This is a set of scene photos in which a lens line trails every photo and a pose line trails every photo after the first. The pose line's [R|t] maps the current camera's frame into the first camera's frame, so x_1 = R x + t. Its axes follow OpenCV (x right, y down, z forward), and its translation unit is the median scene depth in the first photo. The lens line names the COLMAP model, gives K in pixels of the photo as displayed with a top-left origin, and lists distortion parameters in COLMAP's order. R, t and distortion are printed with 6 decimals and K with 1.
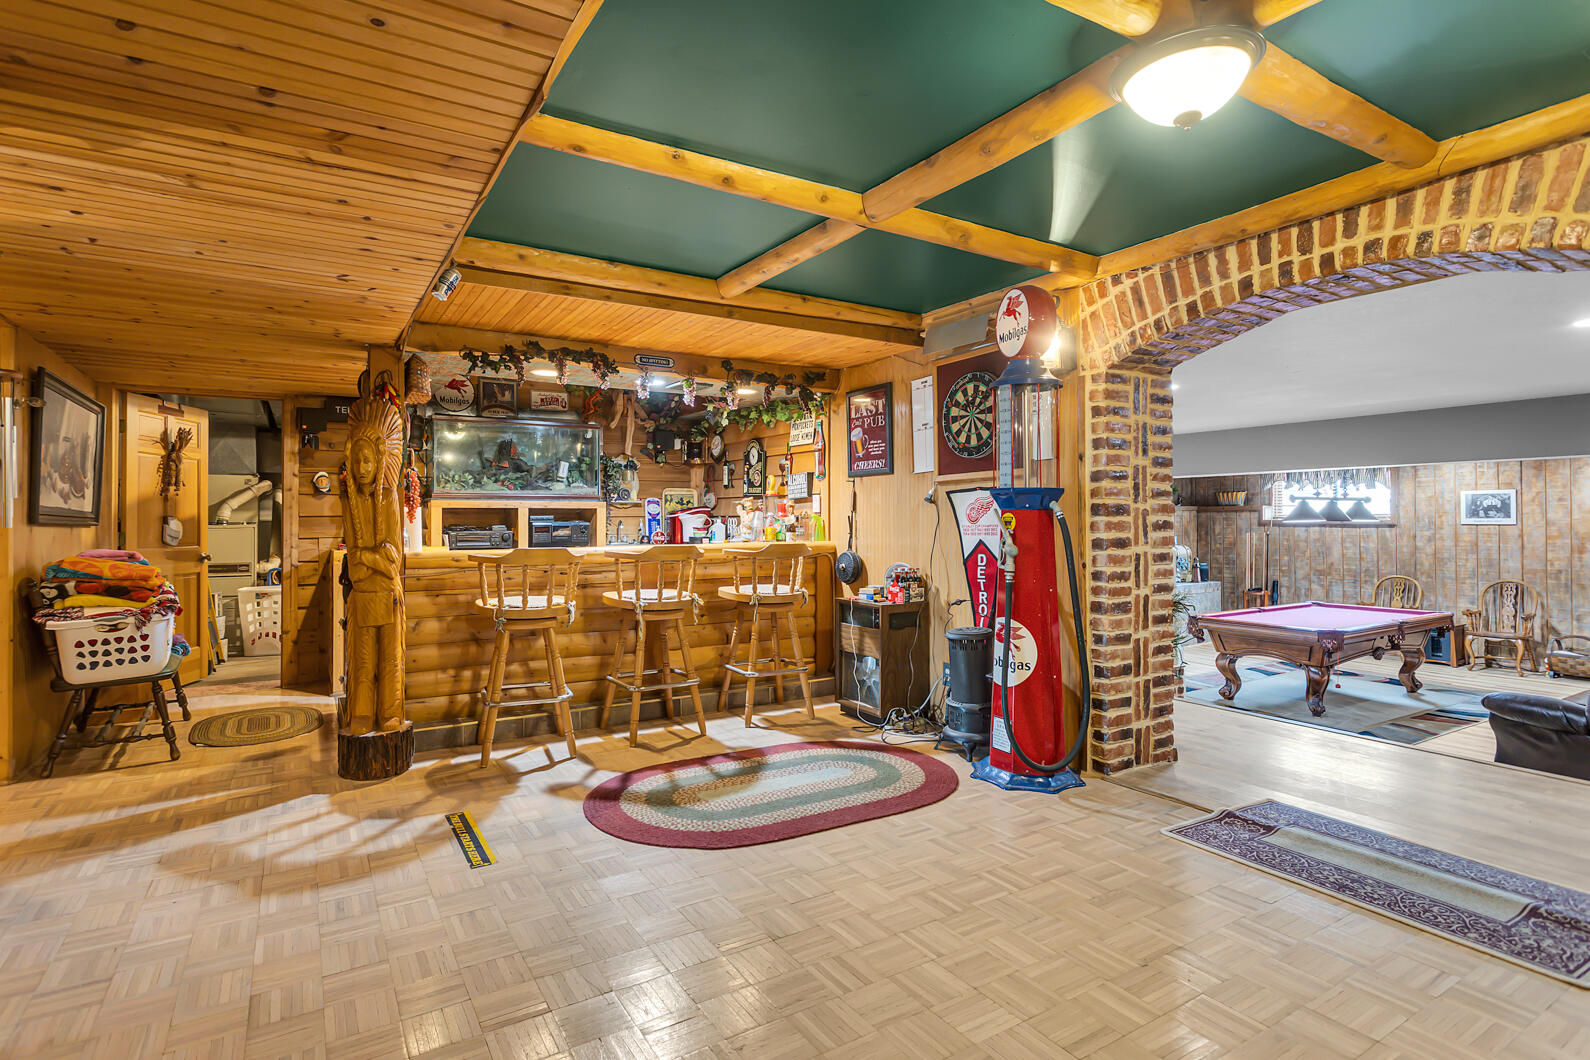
lens RADIAL K [[788.6, 0, 782.9], [0, 788.6, 514.8], [0, 0, 1]] dist [0.002241, 0.000355]
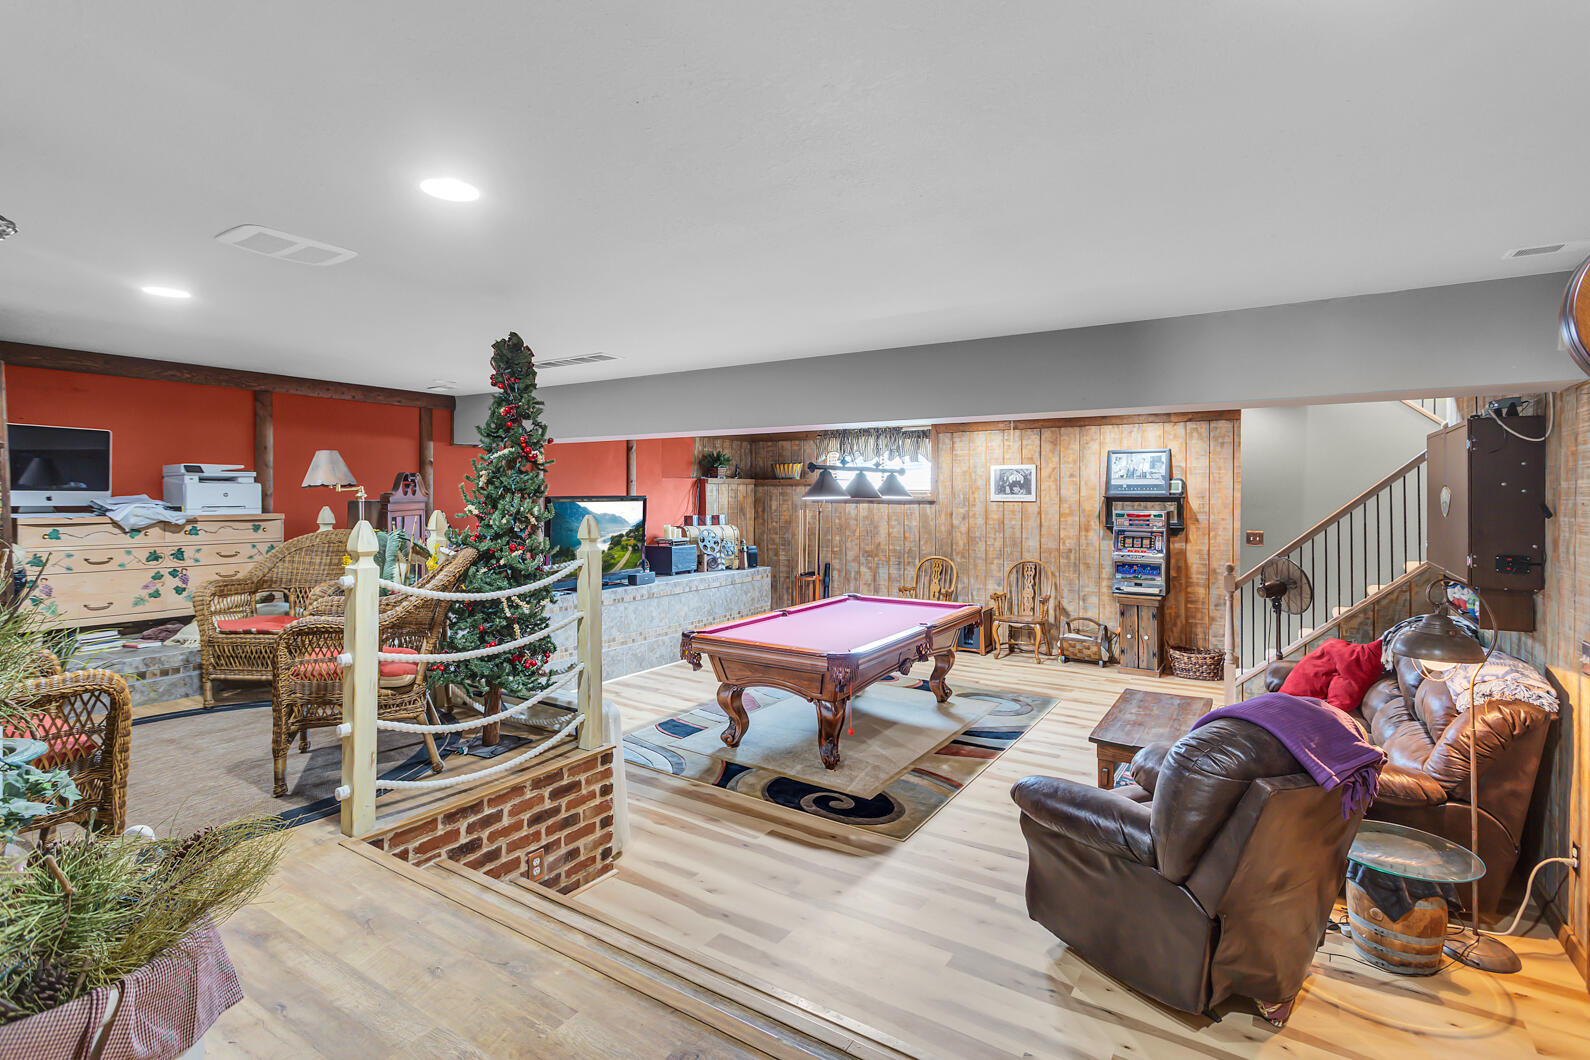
lens RADIAL K [[752.1, 0, 792.8], [0, 752.1, 498.3], [0, 0, 1]] dist [0.001574, 0.000455]
pose [[0.900047, 0.002968, 0.435784, 0.266801], [-0.008675, 0.999901, 0.011108, 0.000984], [-0.435707, -0.013778, 0.899983, 0.309009]]
